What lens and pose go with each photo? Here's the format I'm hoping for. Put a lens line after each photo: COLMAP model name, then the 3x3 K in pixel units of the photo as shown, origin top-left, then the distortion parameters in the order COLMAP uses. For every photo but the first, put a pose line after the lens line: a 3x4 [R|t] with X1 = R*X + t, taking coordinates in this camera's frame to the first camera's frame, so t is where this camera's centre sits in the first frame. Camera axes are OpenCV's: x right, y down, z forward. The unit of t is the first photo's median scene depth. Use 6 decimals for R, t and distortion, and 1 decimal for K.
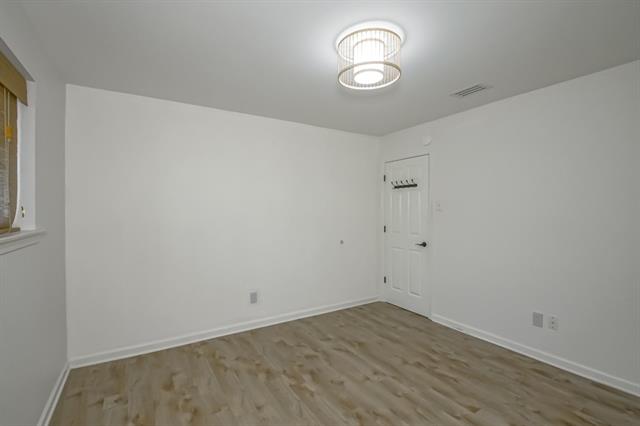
lens RADIAL K [[293.6, 0, 315.3], [0, 293.6, 211.3], [0, 0, 1]] dist [-0.003141, -0.000351]
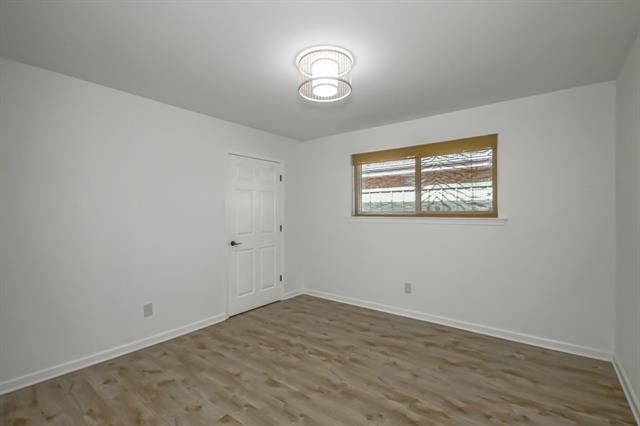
lens RADIAL K [[293.6, 0, 315.3], [0, 293.6, 211.3], [0, 0, 1]] dist [-0.003141, -0.000351]
pose [[-0.939819, 0.007661, -0.341587, 0.558435], [0.008464, 0.999964, -0.000861, 0.012041], [0.341568, -0.003701, -0.939850, 1.896391]]
